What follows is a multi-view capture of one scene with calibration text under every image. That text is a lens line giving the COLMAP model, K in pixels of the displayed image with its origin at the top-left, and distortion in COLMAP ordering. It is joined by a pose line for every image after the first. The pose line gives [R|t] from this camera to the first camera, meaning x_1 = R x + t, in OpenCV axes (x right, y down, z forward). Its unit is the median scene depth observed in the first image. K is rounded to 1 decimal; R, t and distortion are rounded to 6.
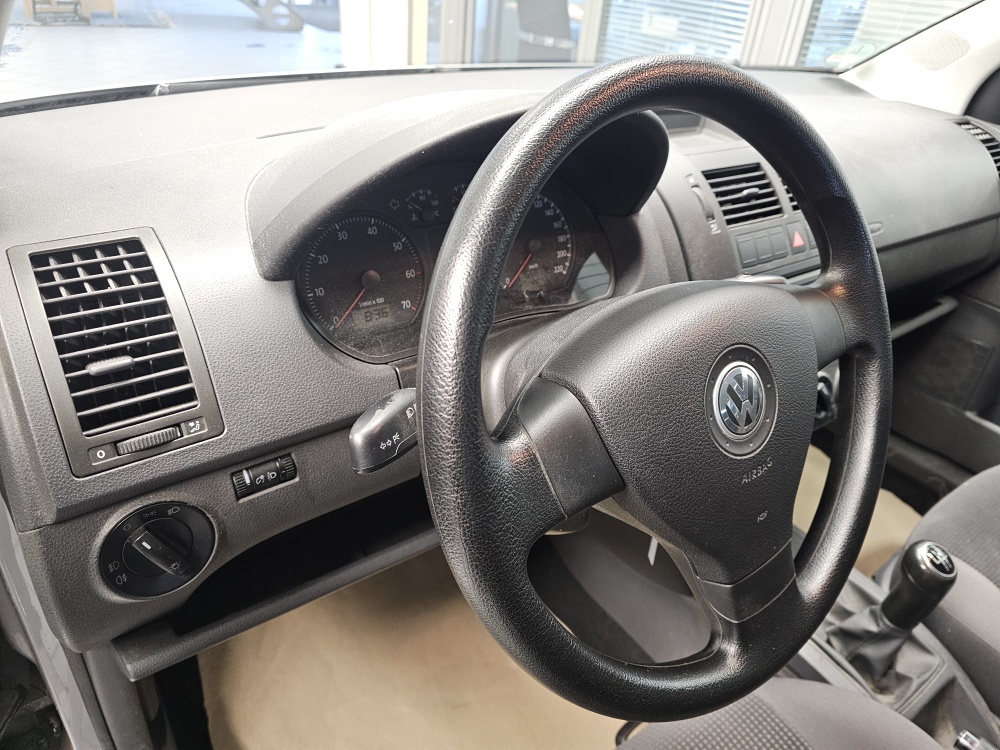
lens RADIAL K [[689.6, 0, 508.6], [0, 689.6, 381.1], [0, 0, 1]] dist [0.048603, -0.041265]
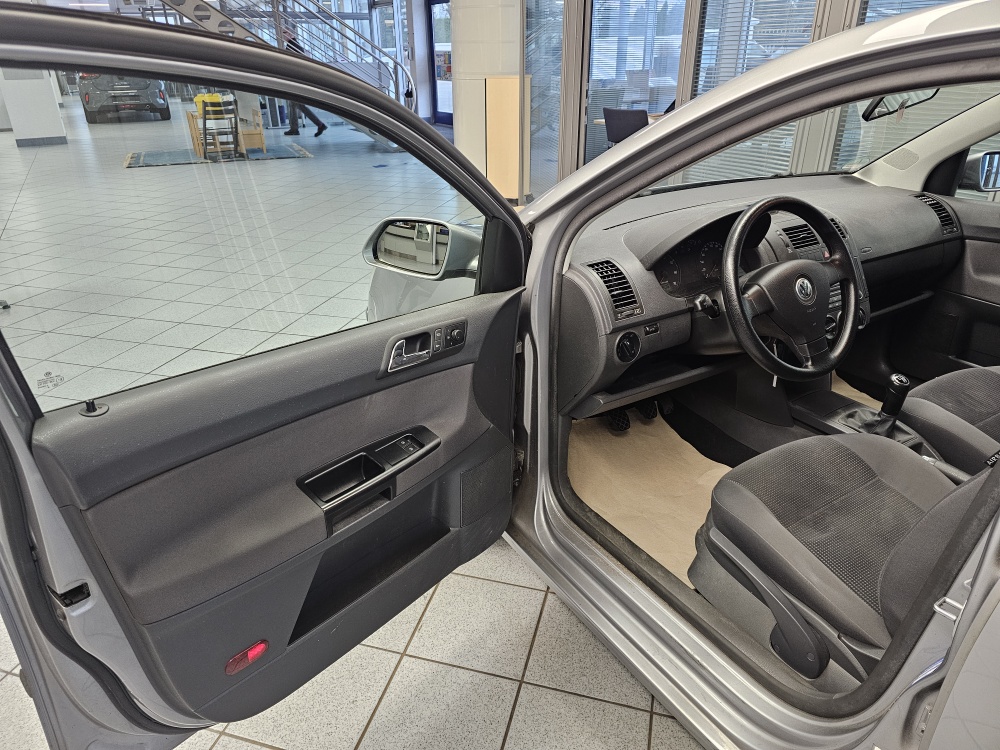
lens RADIAL K [[689.6, 0, 494.4], [0, 689.6, 371.7], [0, 0, 1]] dist [0.048603, -0.041265]
pose [[0.993039, -0.049350, -0.106948, -0.572447], [0.035525, 0.991200, -0.127519, 0.551682], [0.112300, 0.122832, 0.986053, -1.711527]]
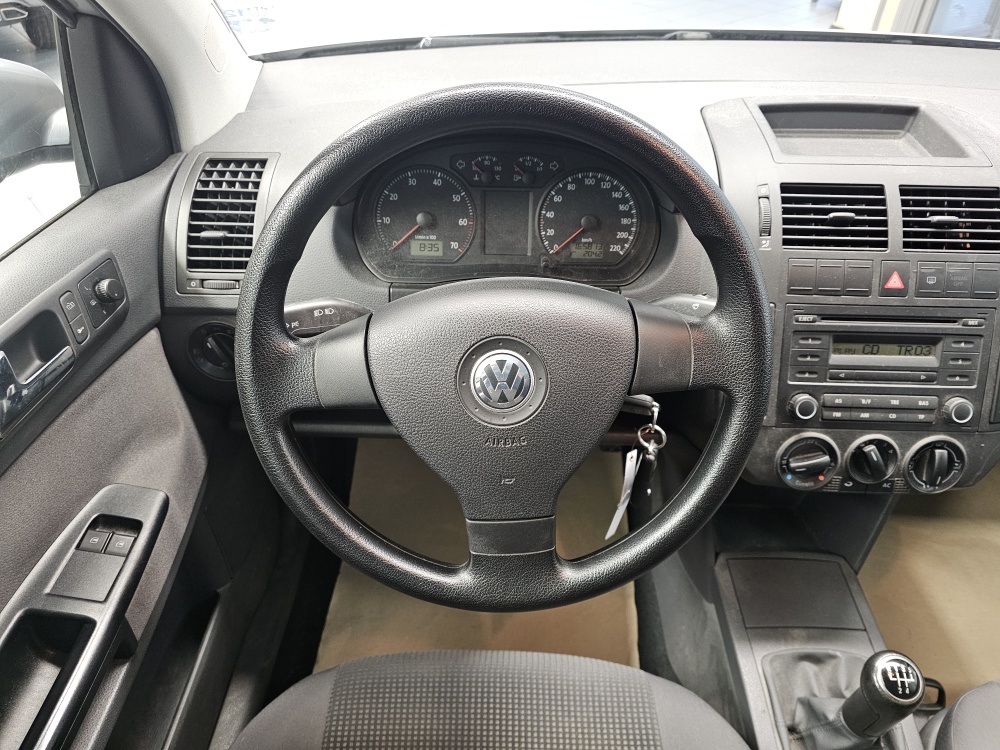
lens RADIAL K [[689.6, 0, 499.0], [0, 689.6, 378.1], [0, 0, 1]] dist [0.048603, -0.041265]
pose [[0.788966, 0.332867, -0.516460, 0.638853], [-0.282587, 0.942947, 0.176054, -0.126309], [0.545597, 0.007044, 0.838018, -0.006682]]
